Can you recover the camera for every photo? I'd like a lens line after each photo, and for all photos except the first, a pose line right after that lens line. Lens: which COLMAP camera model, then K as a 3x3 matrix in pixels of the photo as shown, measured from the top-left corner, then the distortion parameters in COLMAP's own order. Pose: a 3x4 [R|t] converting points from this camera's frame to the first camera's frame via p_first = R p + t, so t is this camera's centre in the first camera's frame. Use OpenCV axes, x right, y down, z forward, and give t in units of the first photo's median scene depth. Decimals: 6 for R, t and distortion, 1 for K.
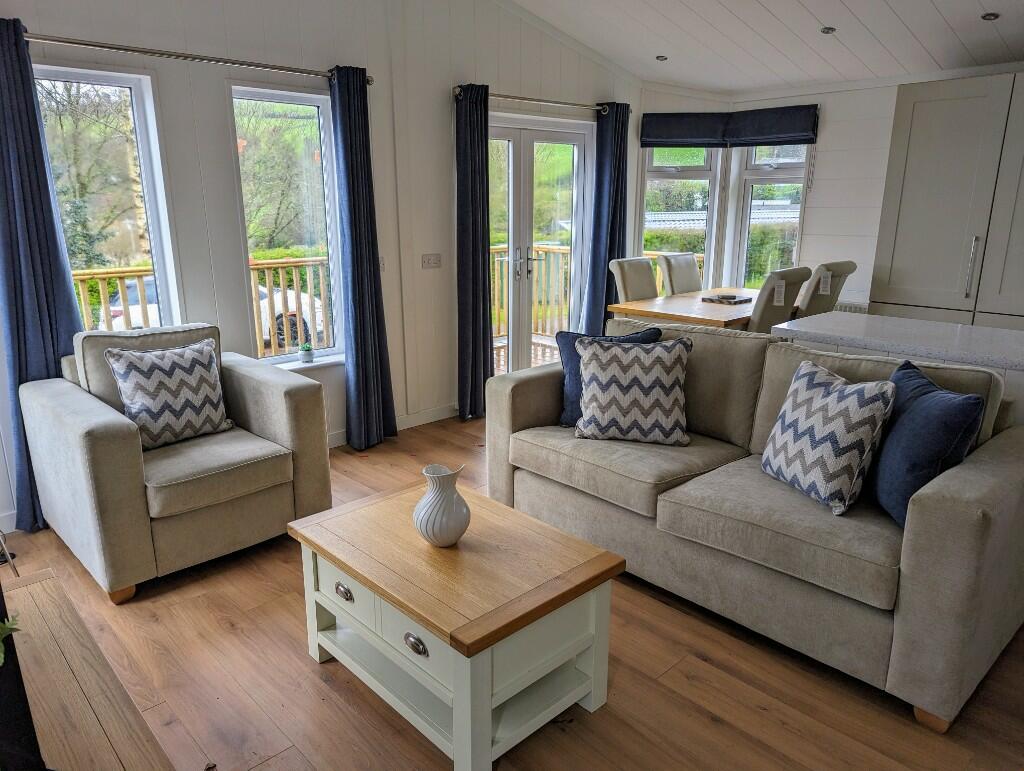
lens RADIAL K [[720.5, 0, 511.0], [0, 720.5, 379.1], [0, 0, 1]] dist [0.061318, -0.032180]
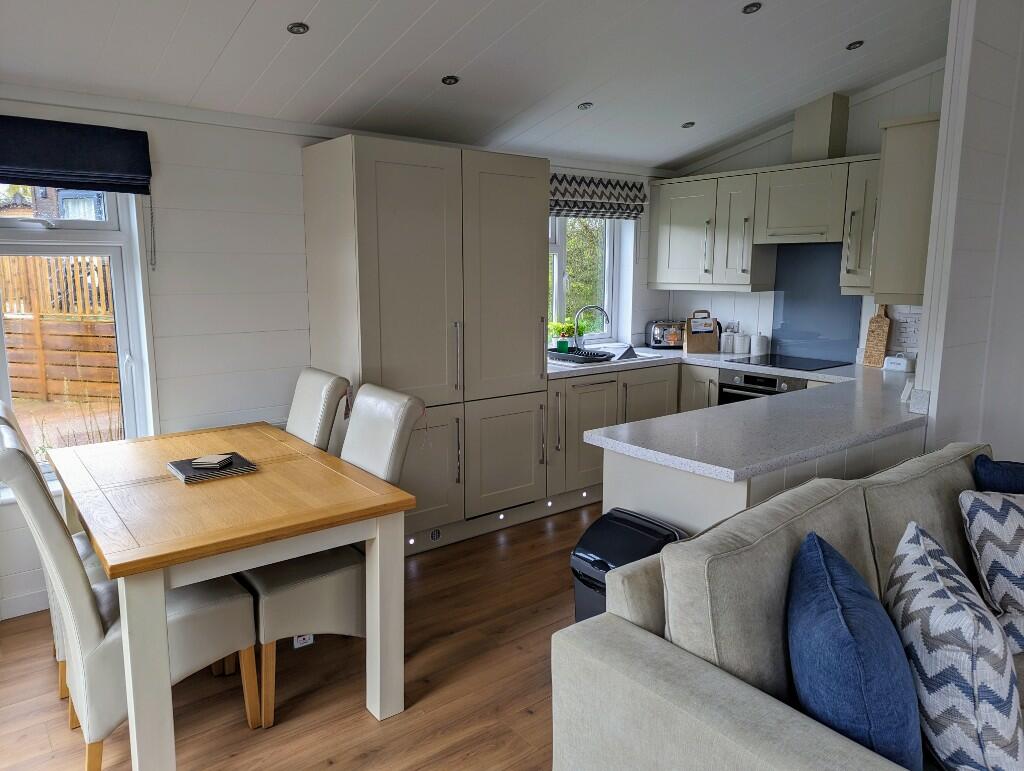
lens RADIAL K [[720.5, 0, 511.0], [0, 720.5, 379.1], [0, 0, 1]] dist [0.061318, -0.032180]
pose [[0.102018, -0.160285, 0.981785, -0.218700], [0.244942, 0.960596, 0.131374, -0.210609], [-0.964155, 0.227078, 0.137259, 0.771477]]
